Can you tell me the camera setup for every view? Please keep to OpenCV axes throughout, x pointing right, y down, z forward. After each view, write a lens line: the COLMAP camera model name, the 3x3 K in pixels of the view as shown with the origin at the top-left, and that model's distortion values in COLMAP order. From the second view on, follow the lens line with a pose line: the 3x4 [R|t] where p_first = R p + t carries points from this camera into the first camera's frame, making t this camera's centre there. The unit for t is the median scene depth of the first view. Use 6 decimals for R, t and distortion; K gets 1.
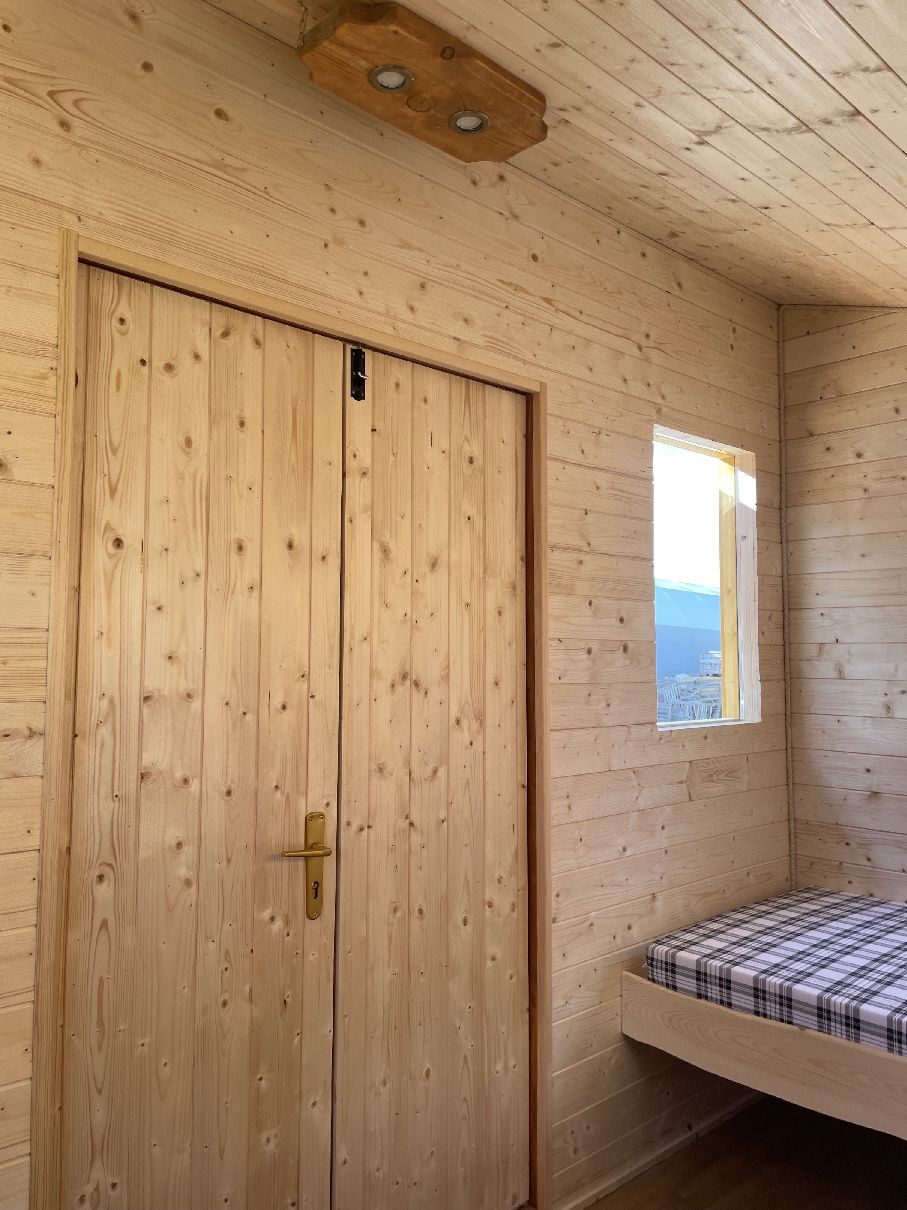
lens RADIAL K [[916.5, 0, 443.9], [0, 916.5, 591.1], [0, 0, 1]] dist [0.095032, -0.128394]
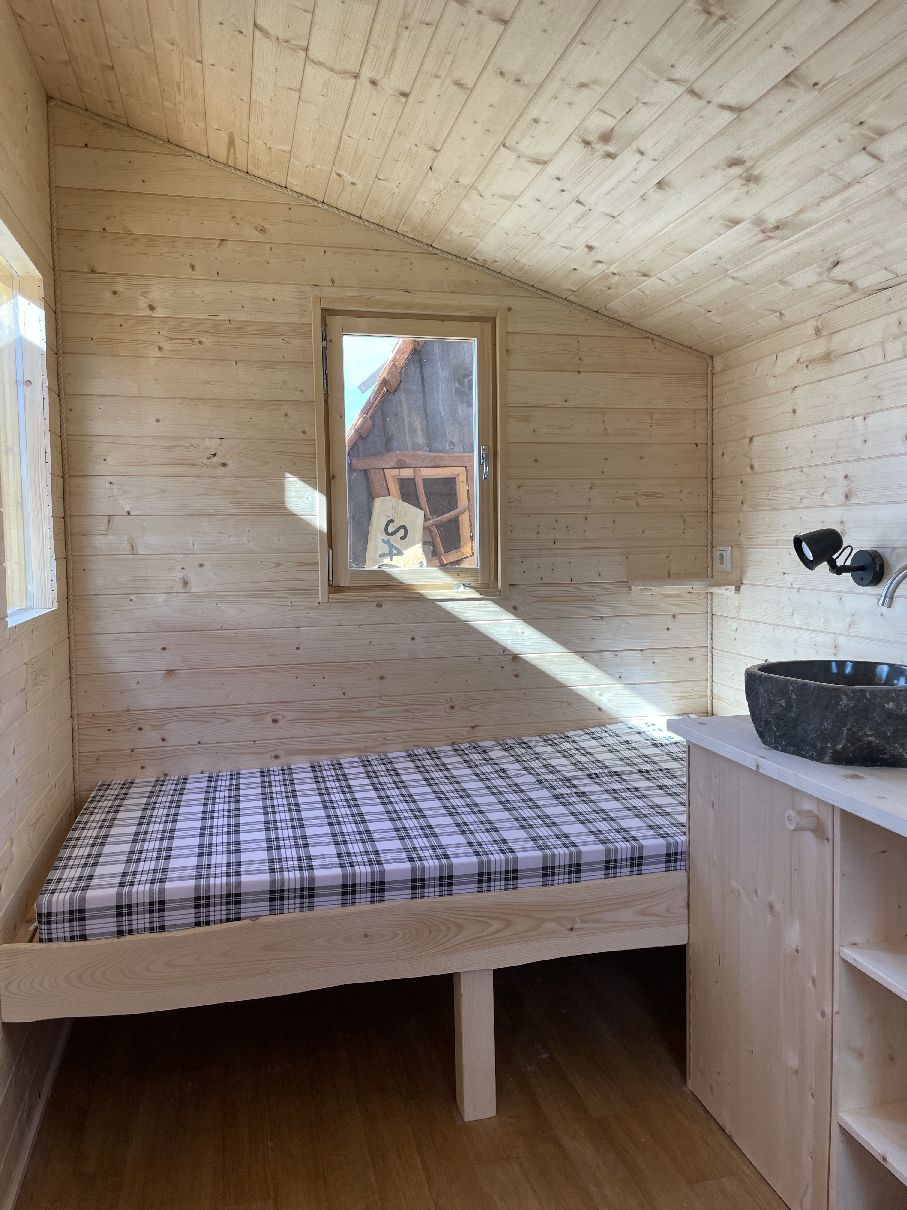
lens RADIAL K [[916.5, 0, 451.5], [0, 916.5, 596.4], [0, 0, 1]] dist [0.095032, -0.128394]
pose [[0.496568, -0.066941, 0.865412, -0.287845], [-0.044899, 0.993706, 0.102627, 0.037663], [-0.866836, -0.089818, 0.490437, 0.374074]]
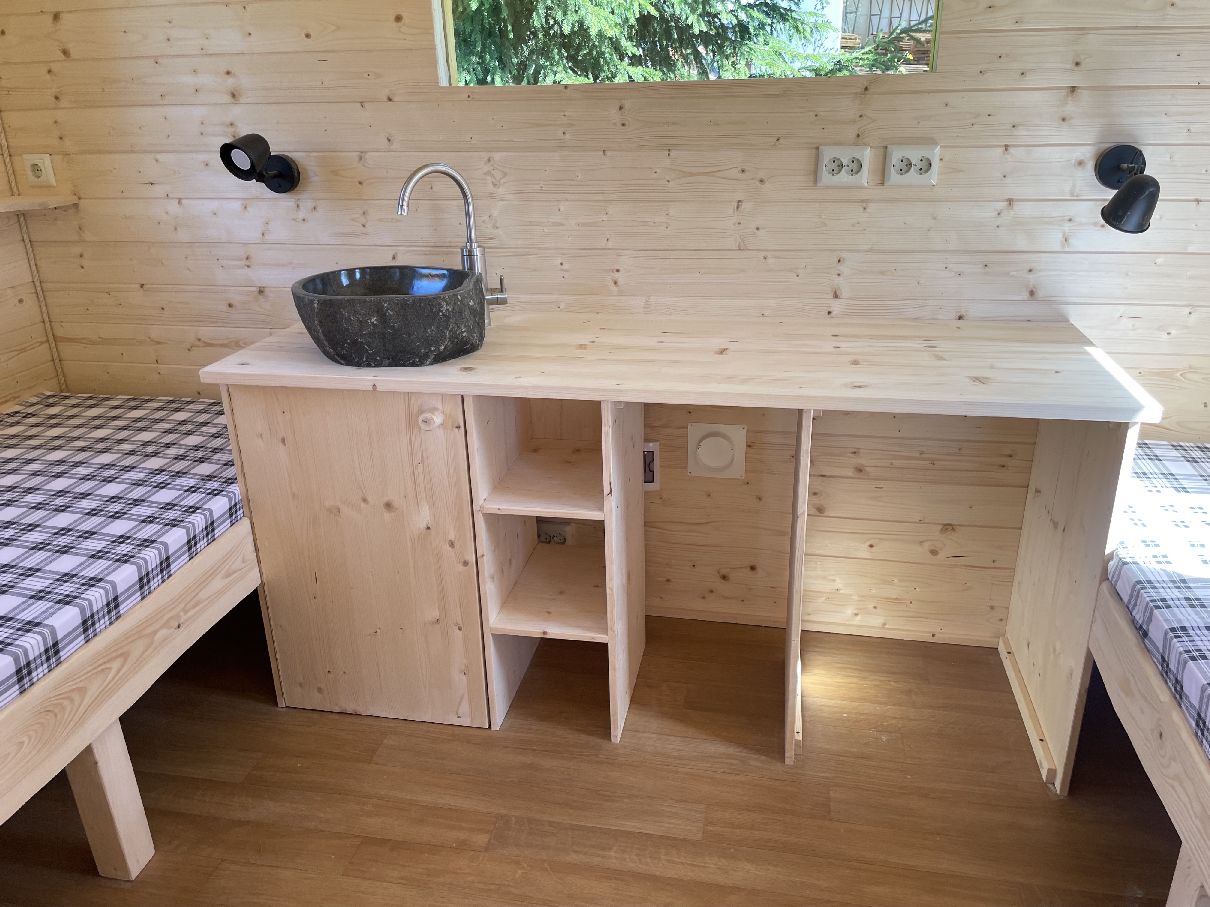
lens RADIAL K [[916.5, 0, 606.1], [0, 916.5, 453.0], [0, 0, 1]] dist [0.095032, -0.128394]
pose [[-0.585767, -0.293970, 0.755287, -0.246719], [-0.037453, 0.940724, 0.337098, 0.021164], [-0.809614, 0.169174, -0.562055, 0.838218]]
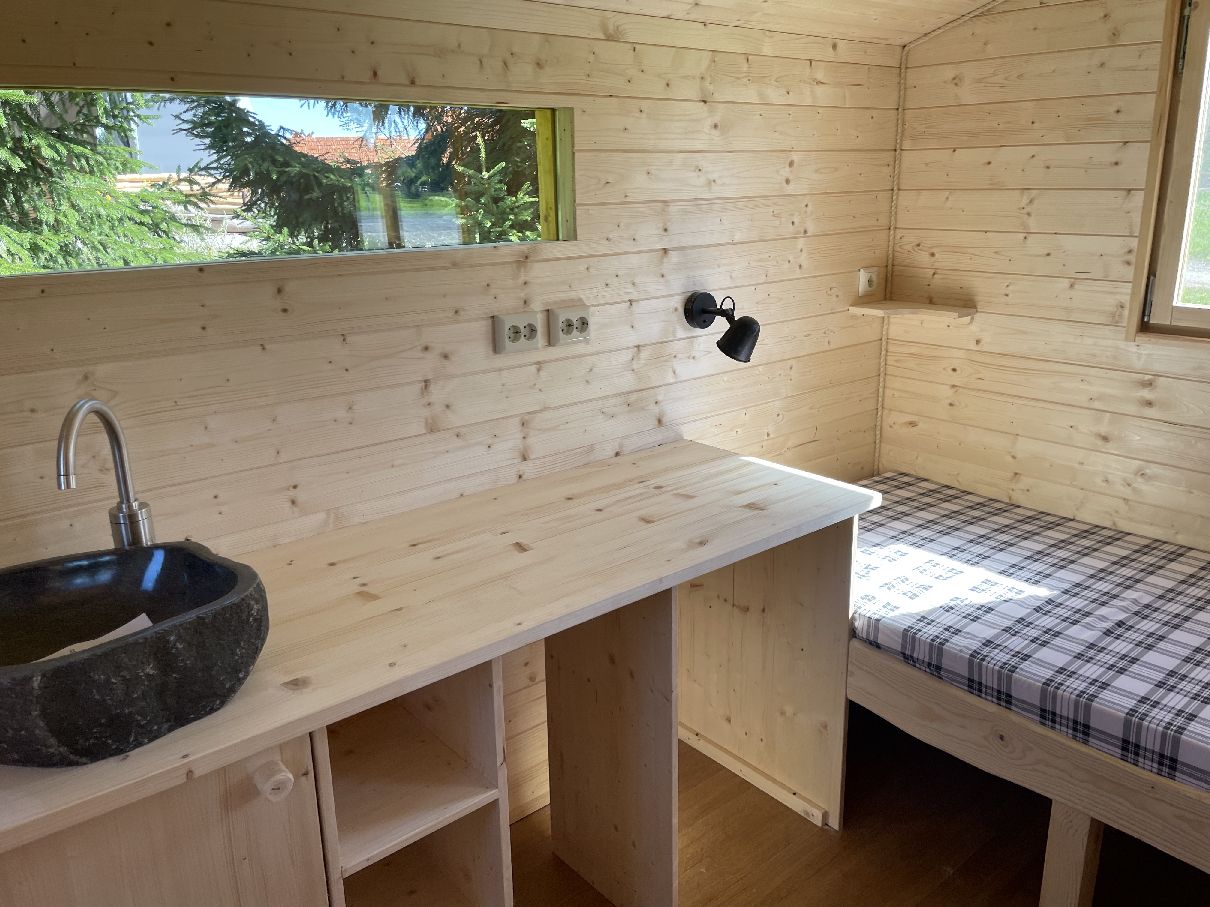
lens RADIAL K [[916.5, 0, 606.8], [0, 916.5, 442.7], [0, 0, 1]] dist [0.095032, -0.128394]
pose [[-0.998591, -0.003229, 0.052970, 0.276767], [0.007889, 0.978027, 0.208331, -0.027192], [-0.052478, 0.208455, -0.976623, 0.976667]]
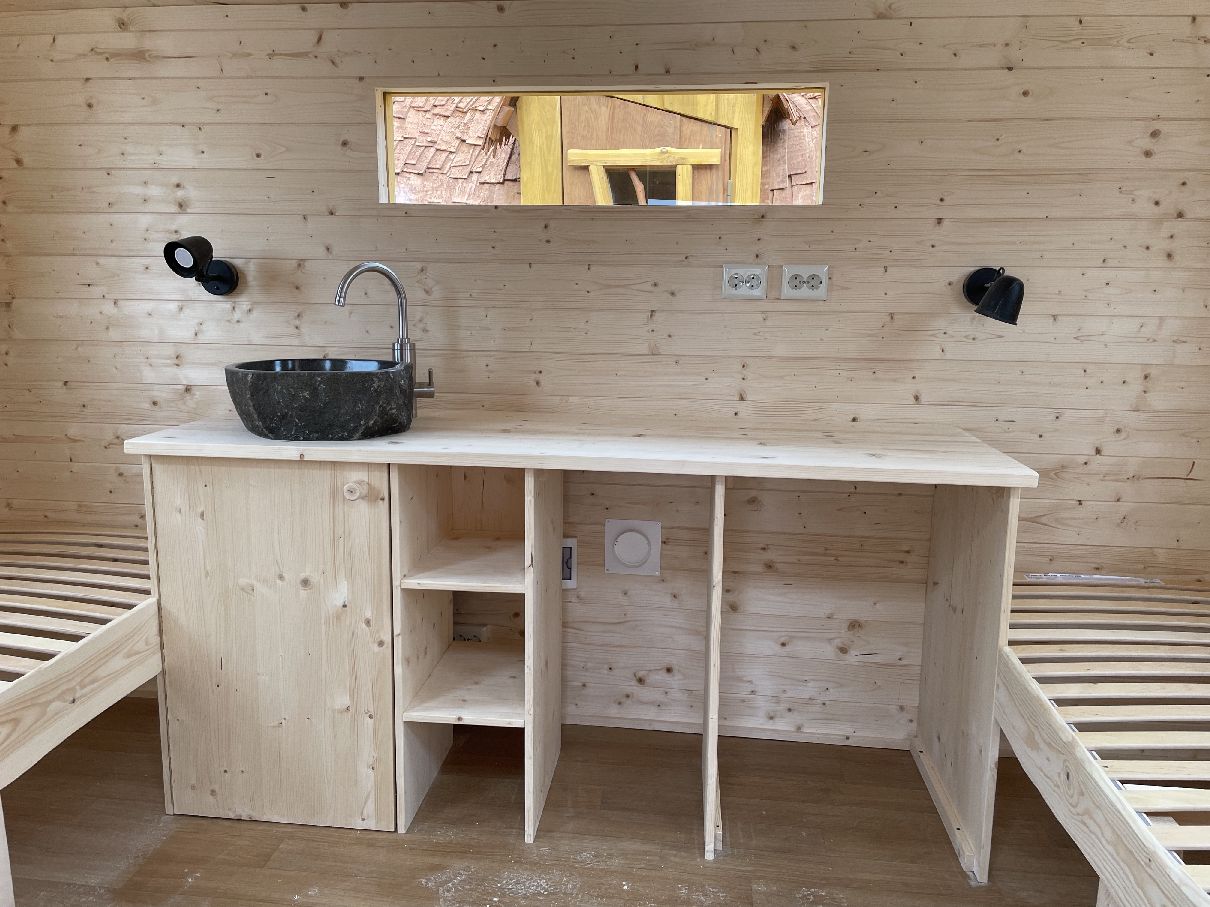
lens RADIAL K [[916.5, 0, 590.9], [0, 916.5, 440.3], [0, 0, 1]] dist [0.095032, -0.128394]
pose [[-0.645959, -0.144559, 0.749560, -0.286431], [-0.070645, 0.989013, 0.129859, 0.110610], [-0.760096, 0.030931, -0.649074, 0.880079]]
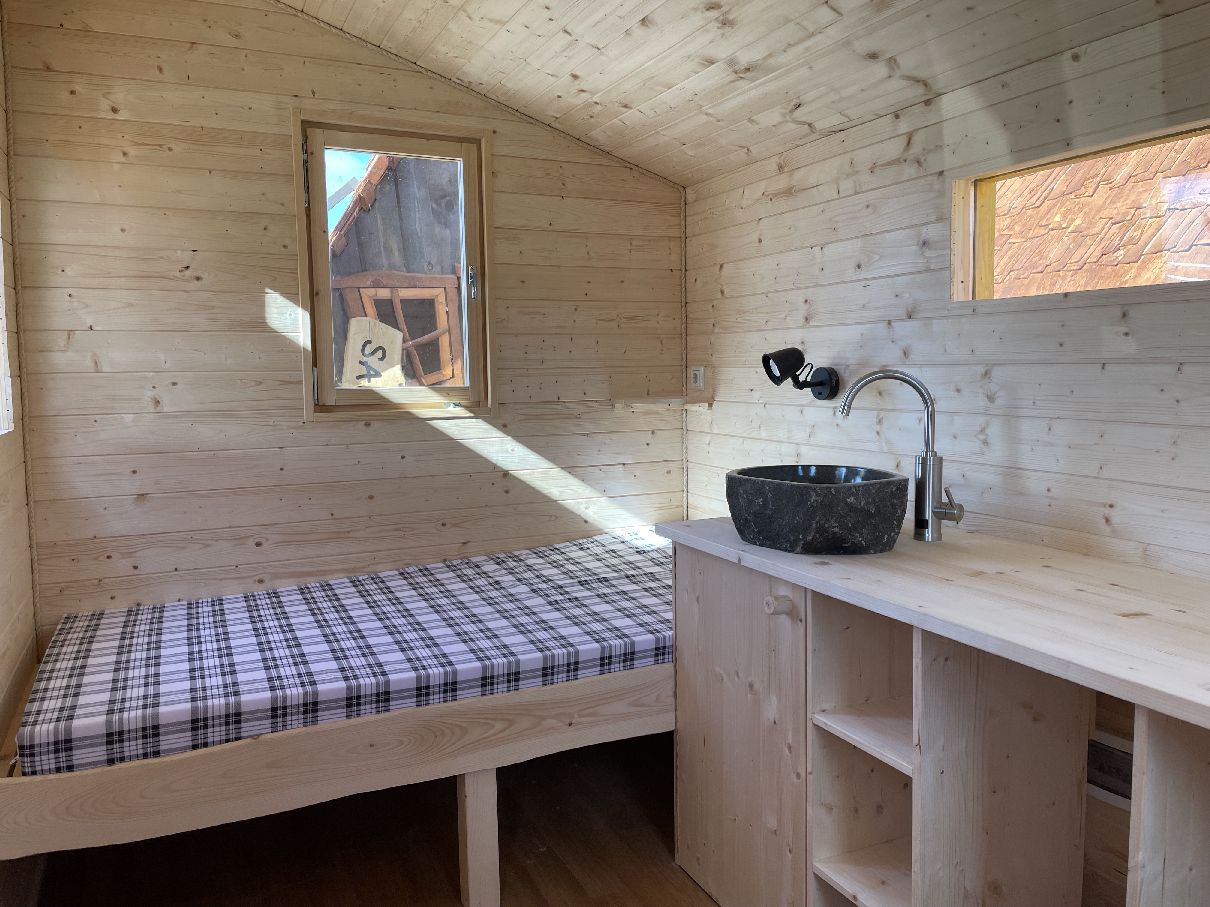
lens RADIAL K [[916.5, 0, 597.9], [0, 916.5, 437.7], [0, 0, 1]] dist [0.095032, -0.128394]
pose [[0.316655, -0.085497, 0.944680, -0.338436], [-0.052989, 0.992780, 0.107612, 0.050664], [-0.947060, -0.084133, 0.309838, 0.389927]]
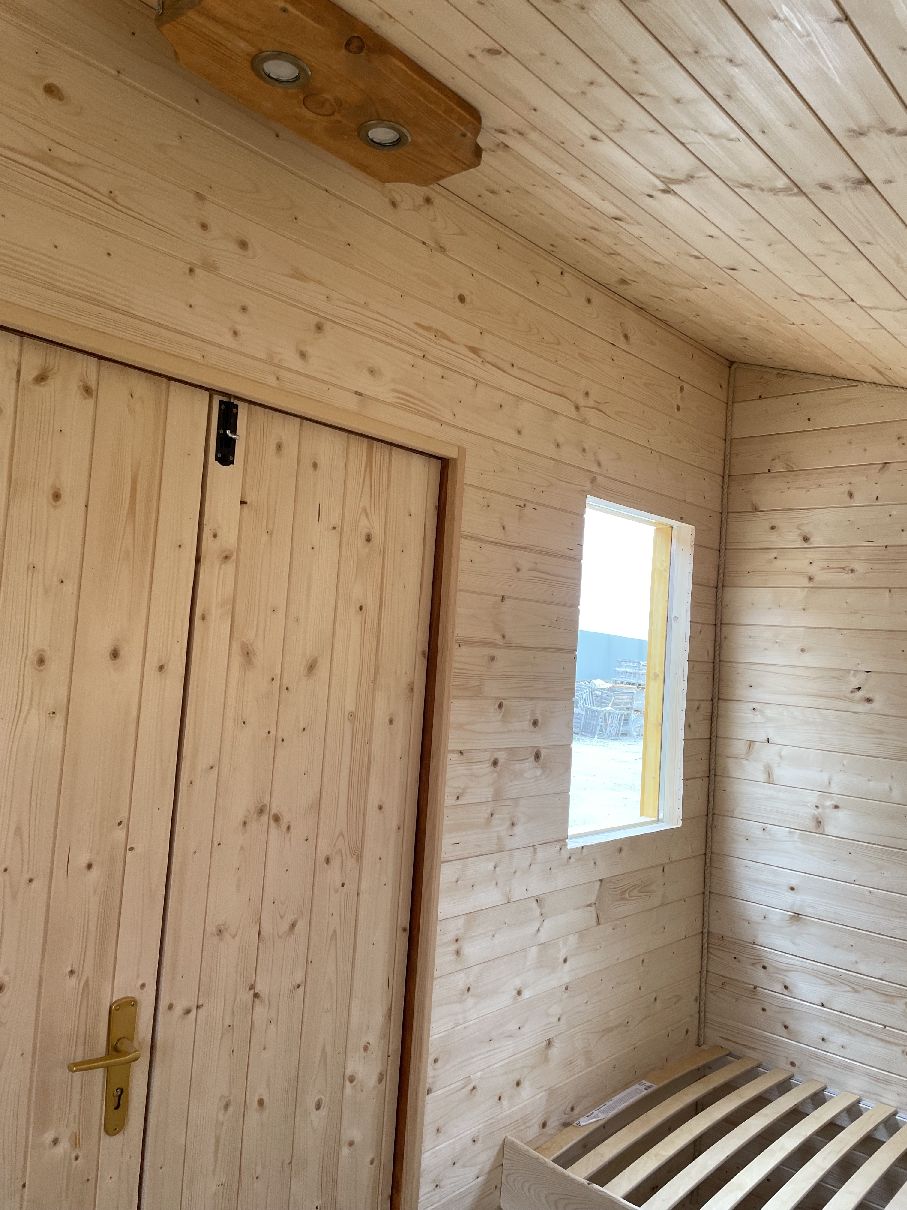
lens RADIAL K [[916.5, 0, 445.1], [0, 916.5, 590.0], [0, 0, 1]] dist [0.095032, -0.128394]
pose [[0.994293, 0.068454, 0.081831, 0.034359], [-0.069293, 0.997568, 0.007456, -0.106931], [-0.081122, -0.013084, 0.996618, 0.170197]]
